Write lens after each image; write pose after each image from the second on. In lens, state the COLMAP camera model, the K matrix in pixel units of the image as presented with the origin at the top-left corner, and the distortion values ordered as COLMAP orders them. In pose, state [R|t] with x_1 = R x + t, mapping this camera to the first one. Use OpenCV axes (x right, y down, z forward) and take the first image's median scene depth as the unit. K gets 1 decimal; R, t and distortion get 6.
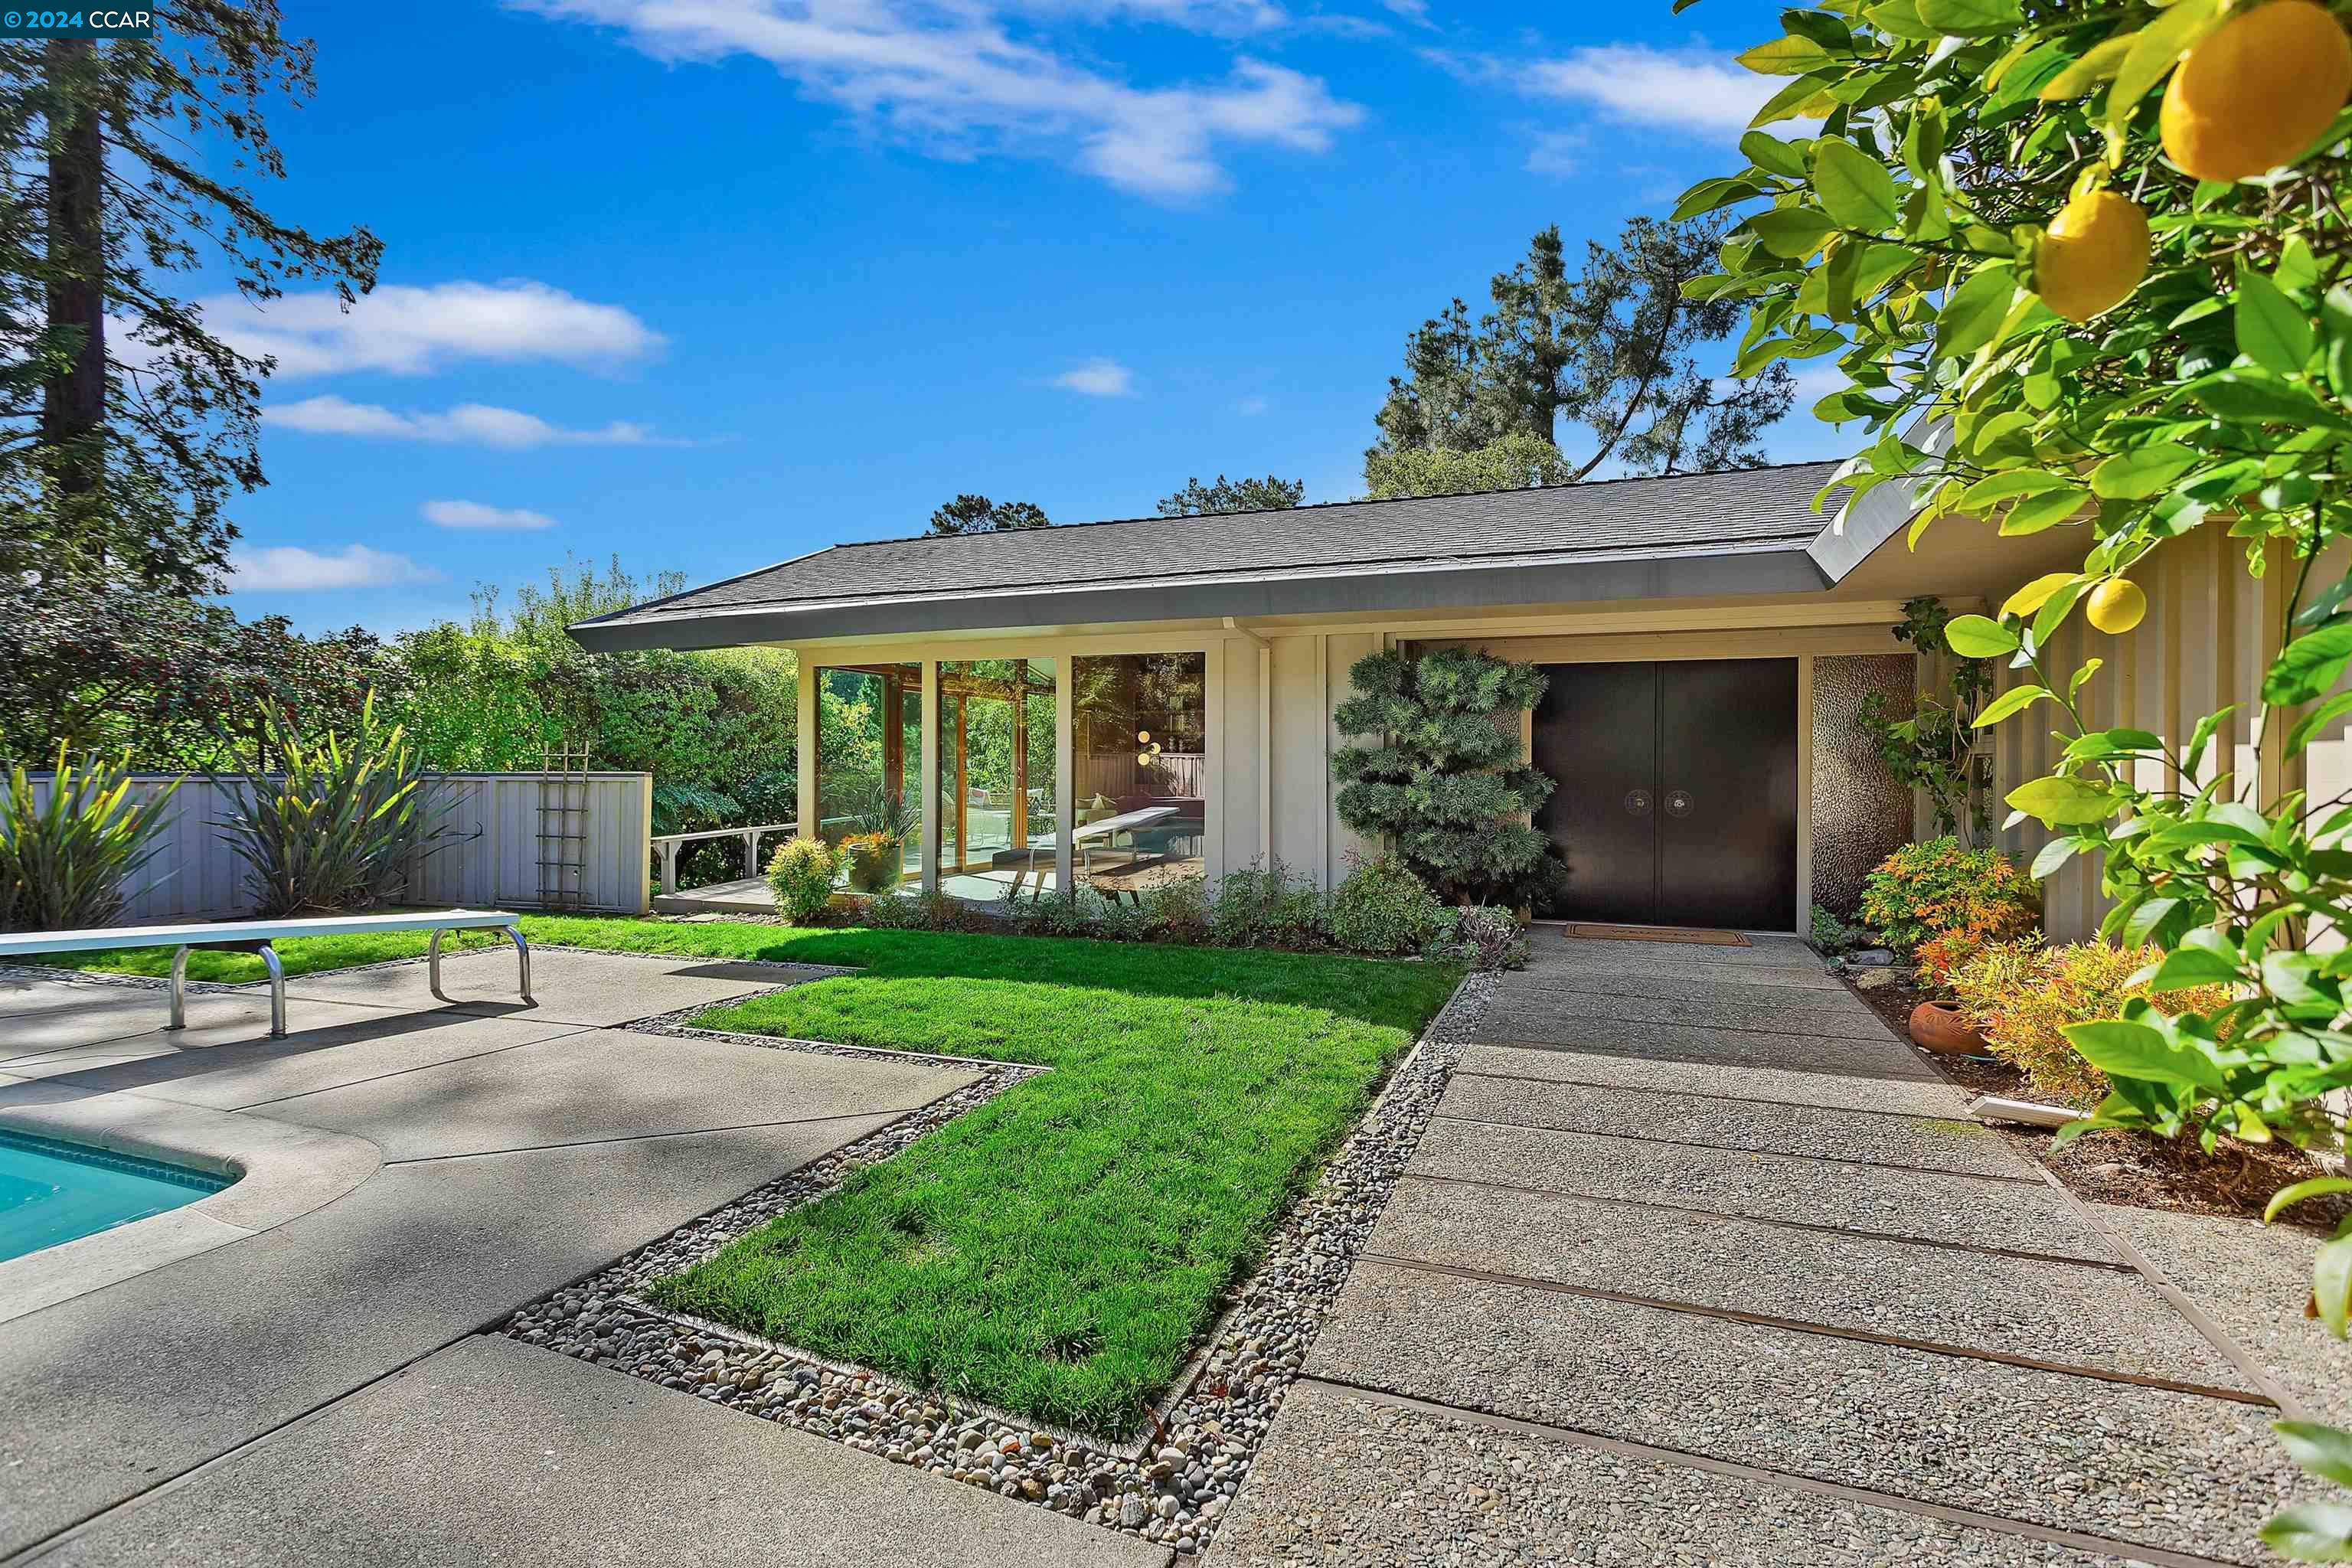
lens RADIAL K [[1138.5, 0, 1174.0], [0, 1138.5, 778.9], [0, 0, 1]] dist [0.001479, 0.001323]
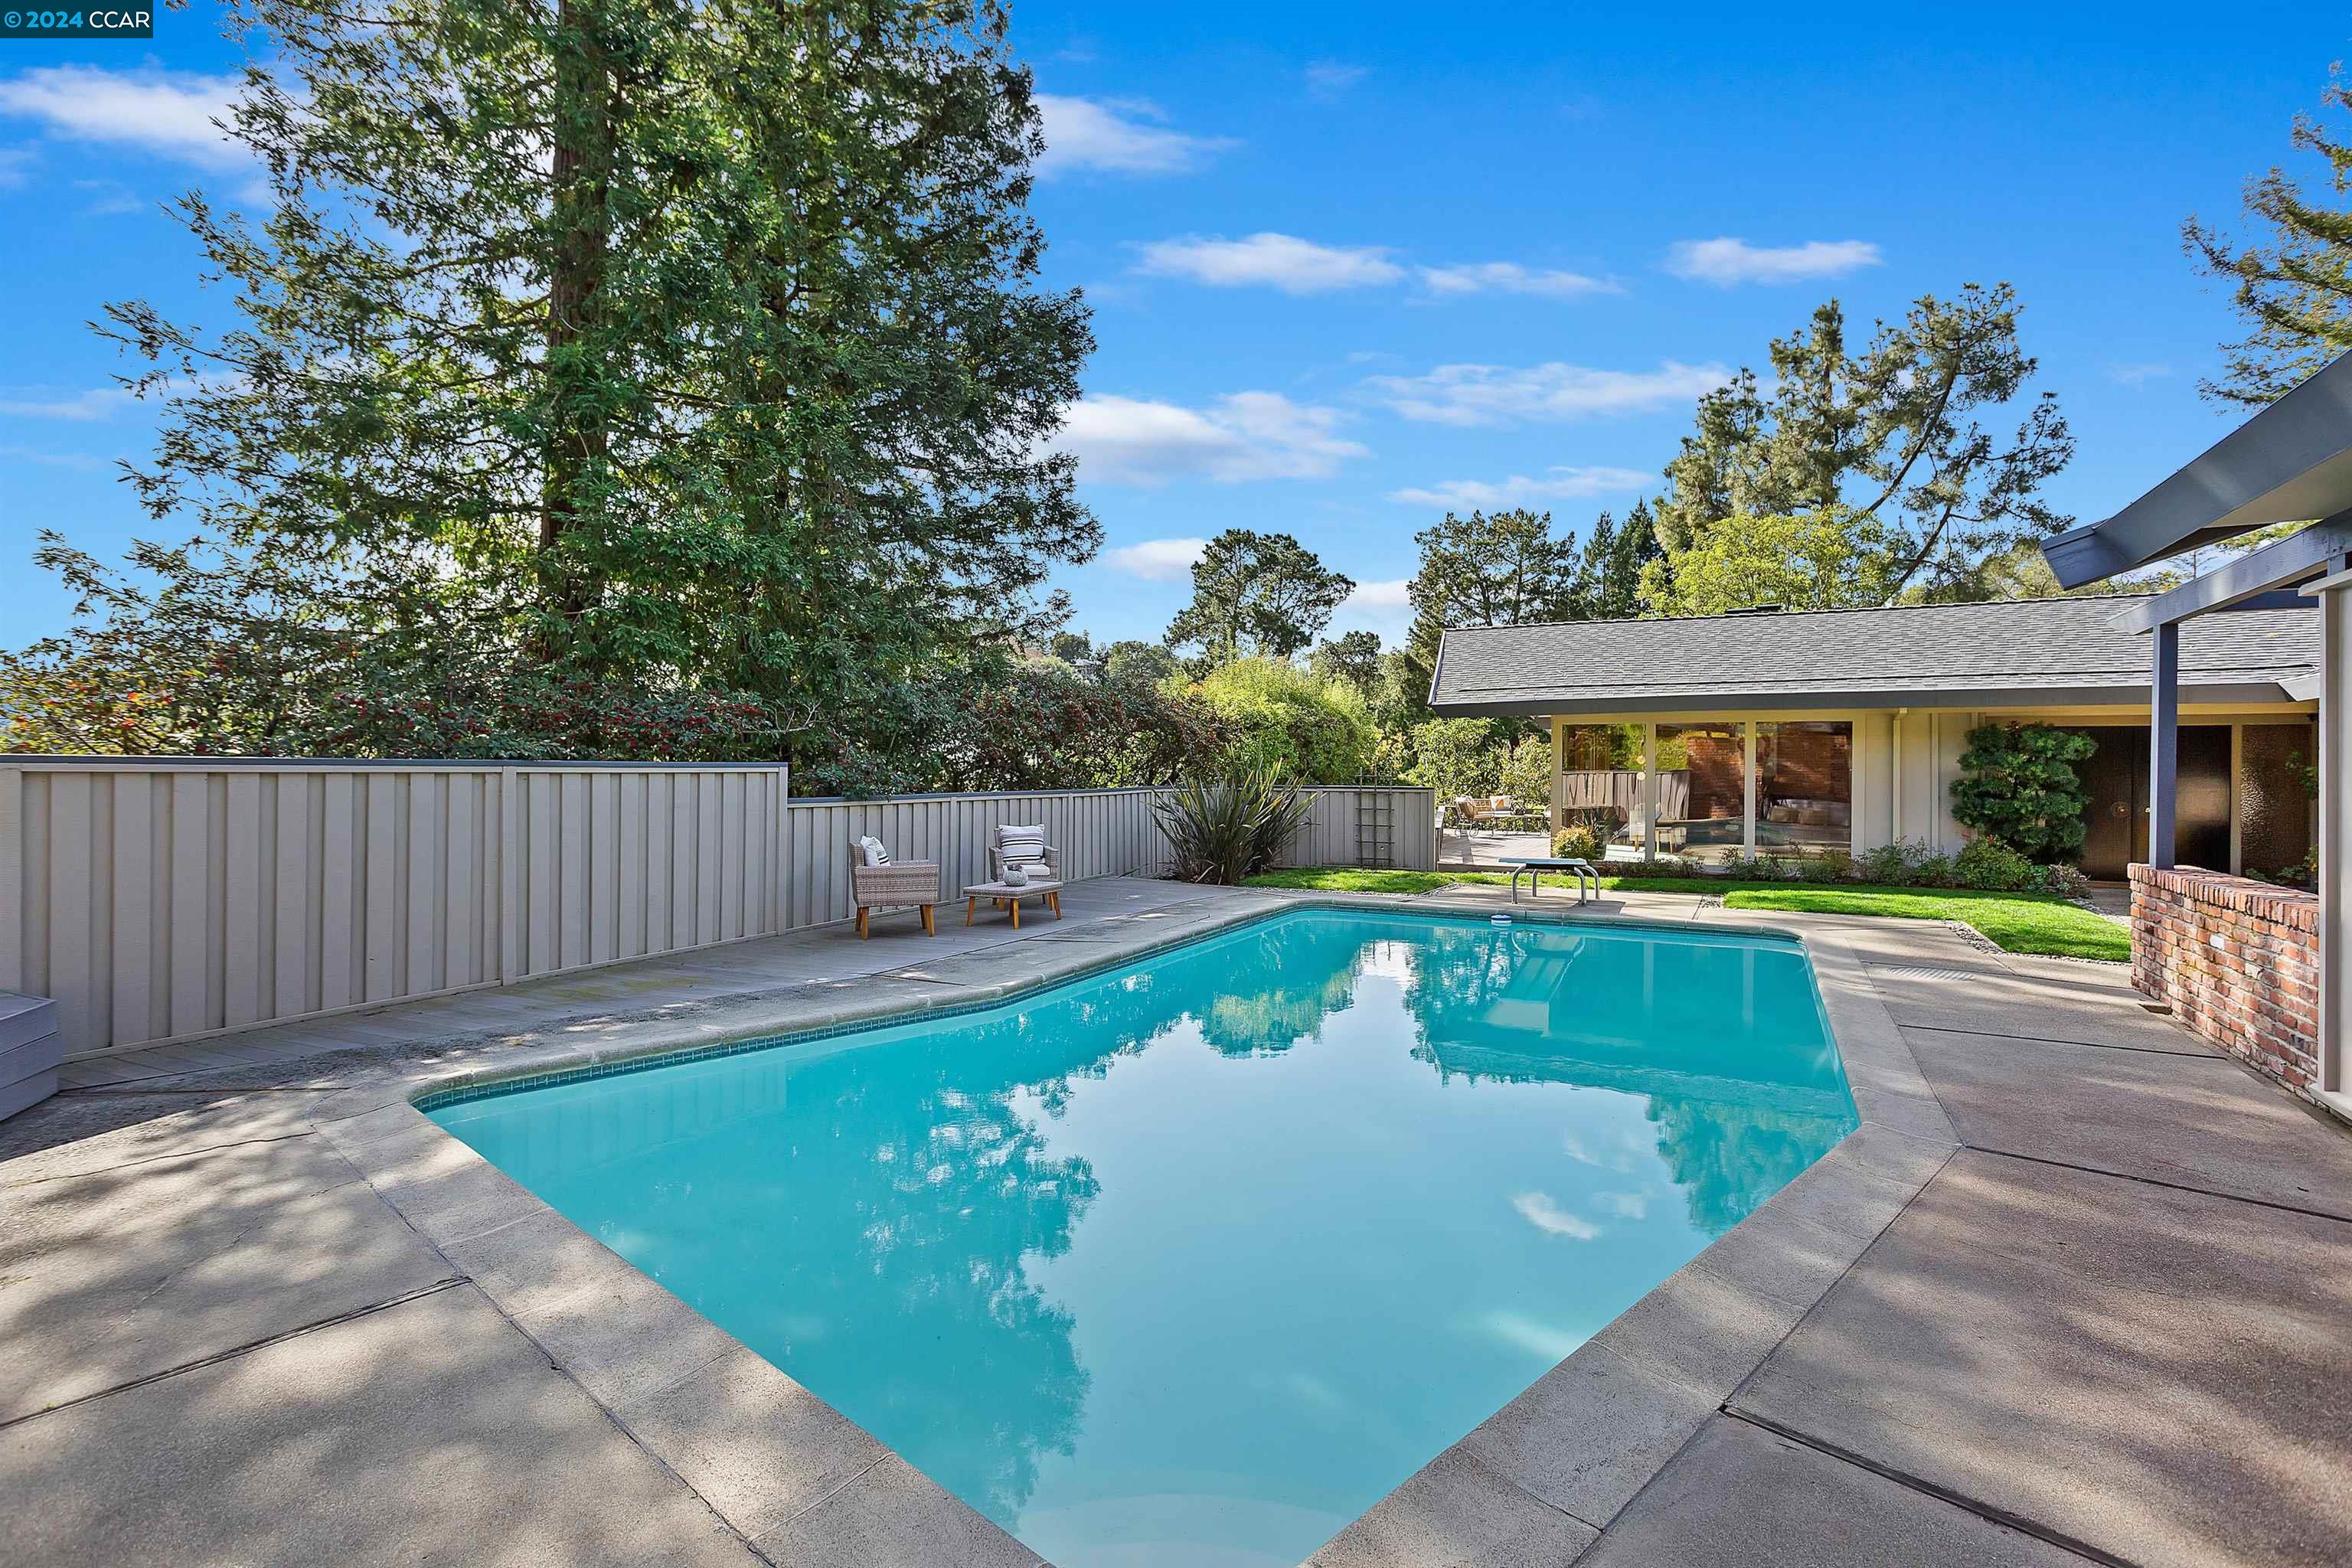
lens RADIAL K [[1138.5, 0, 1167.5], [0, 1138.5, 779.9], [0, 0, 1]] dist [0.001479, 0.001323]
pose [[0.993826, 0.001131, -0.110945, -0.223302], [-0.000981, 0.999999, 0.001413, -0.006488], [0.110947, -0.001296, 0.993825, -0.230969]]
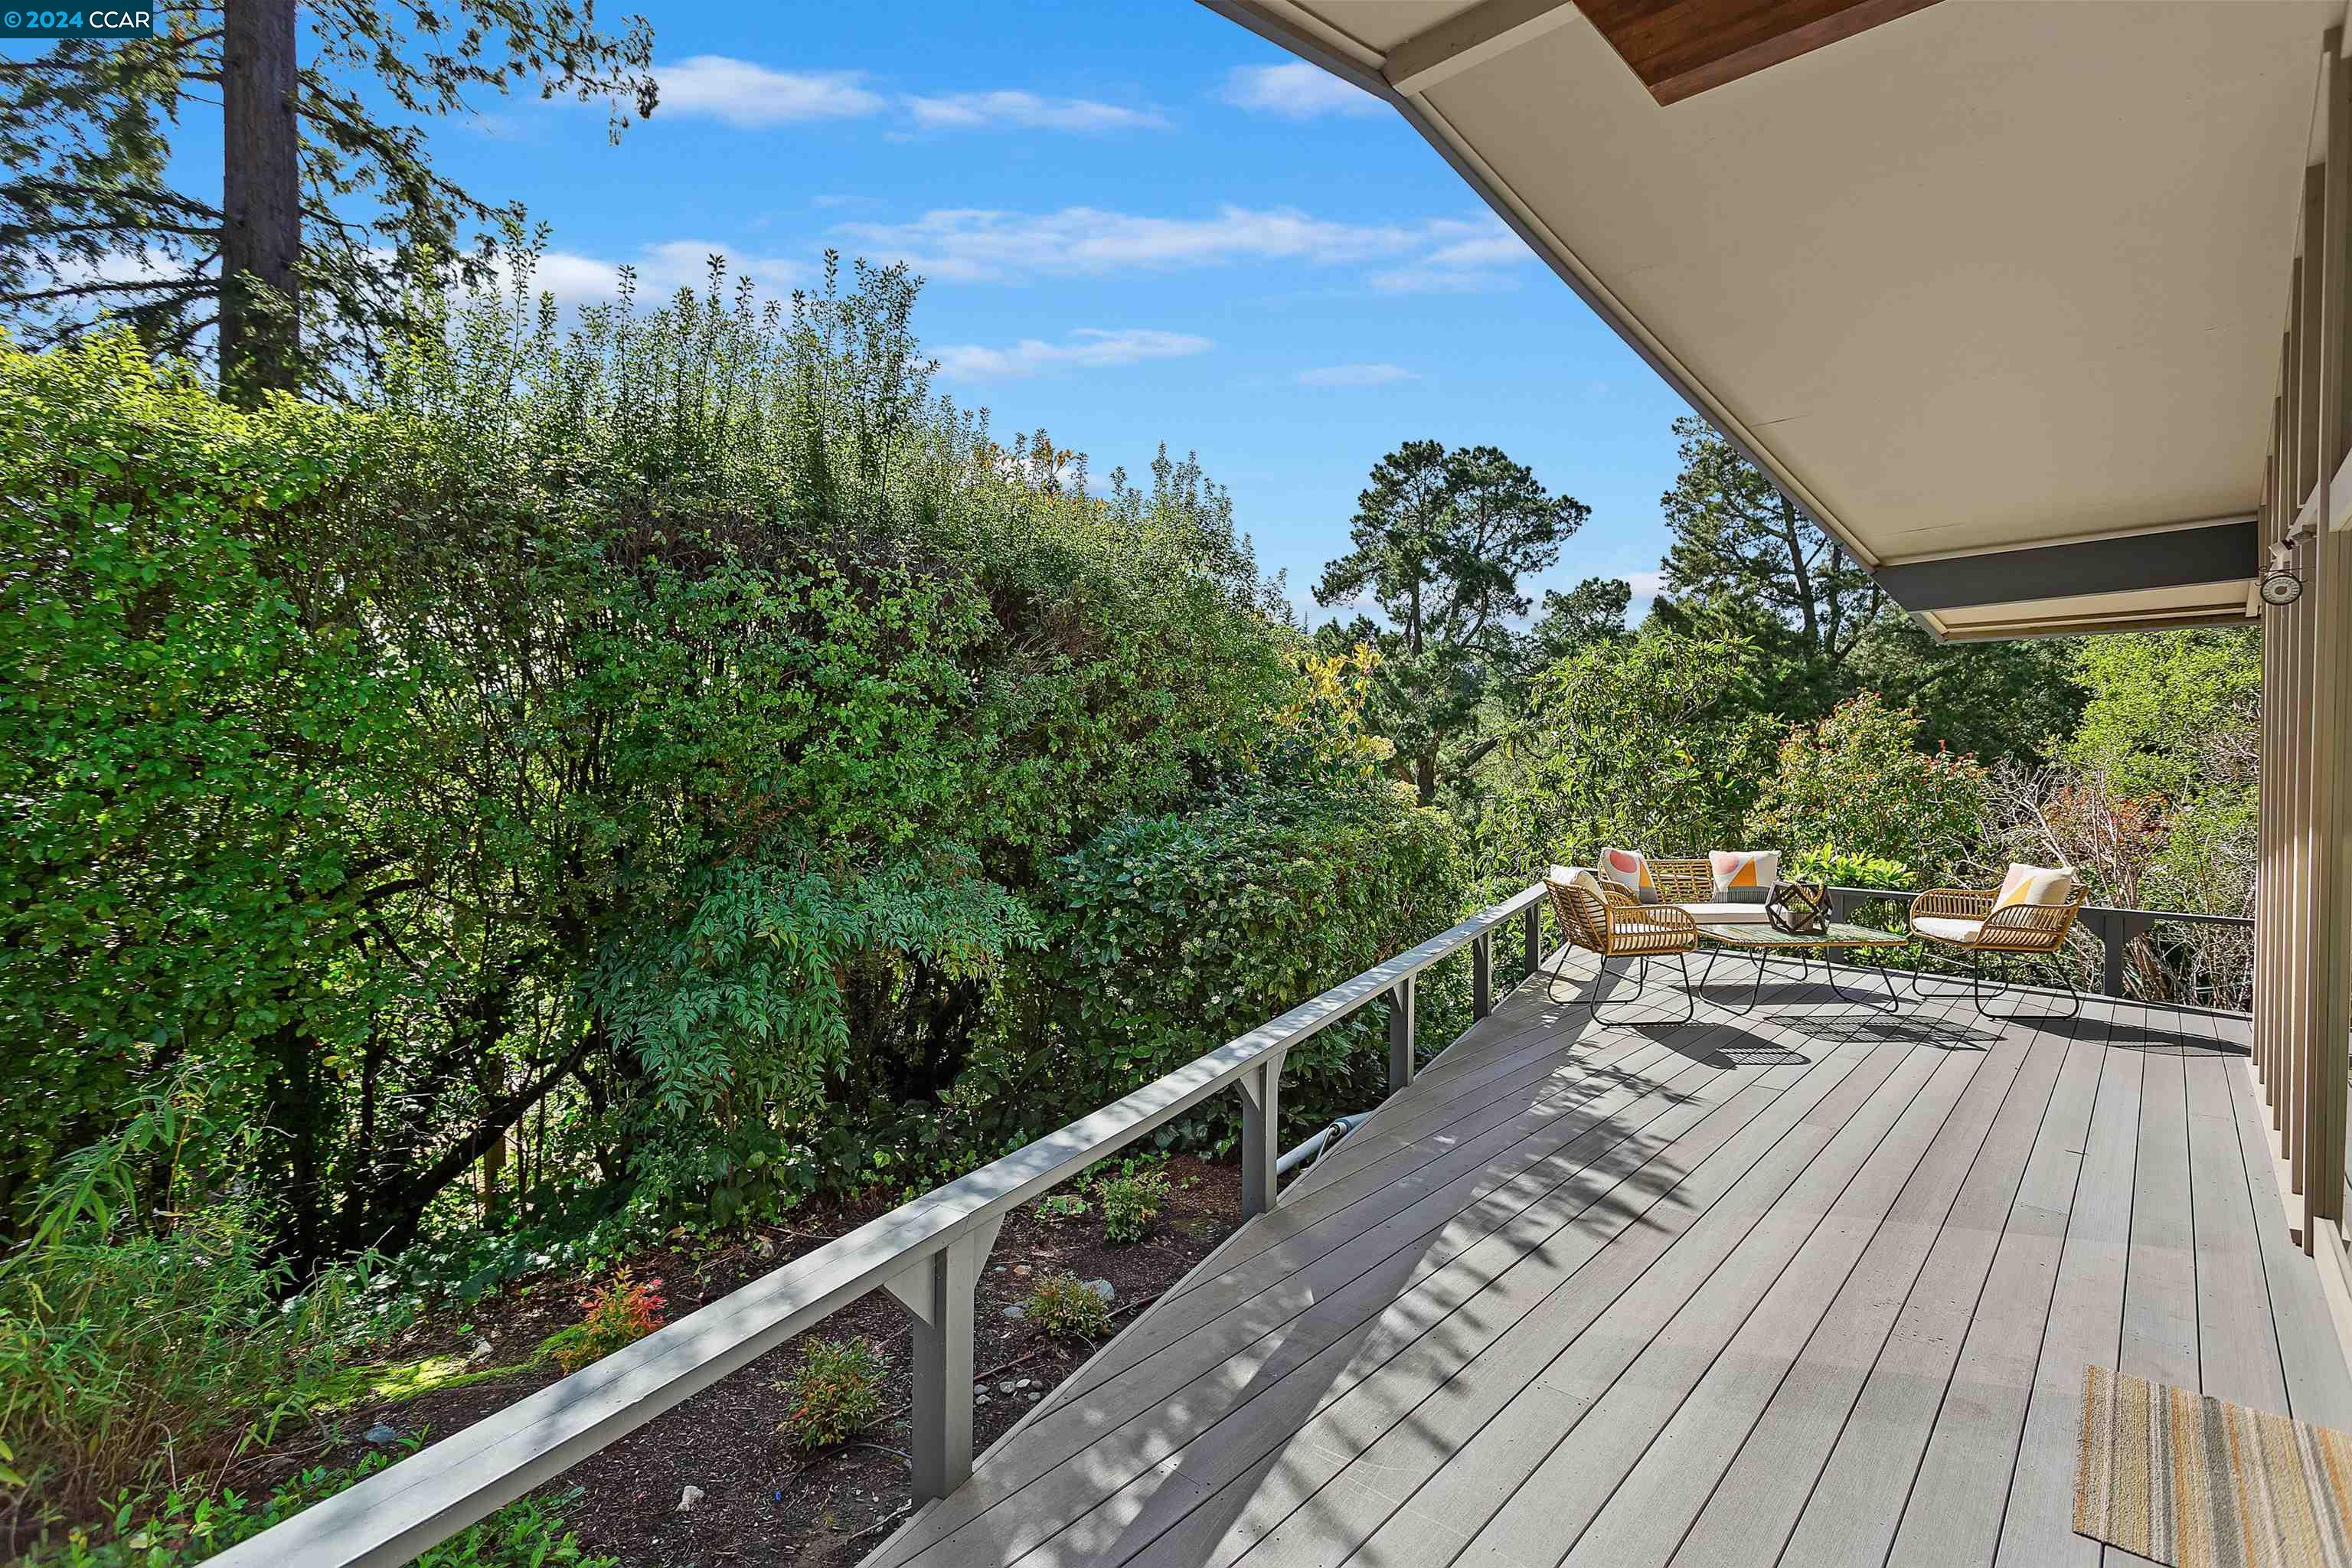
lens RADIAL K [[1138.5, 0, 1187.7], [0, 1138.5, 783.4], [0, 0, 1]] dist [0.001479, 0.001323]
pose [[0.940762, 0.002496, -0.339059, -0.102572], [-0.001648, 0.999995, 0.002791, -0.008916], [0.339064, -0.002067, 0.940761, 0.315210]]
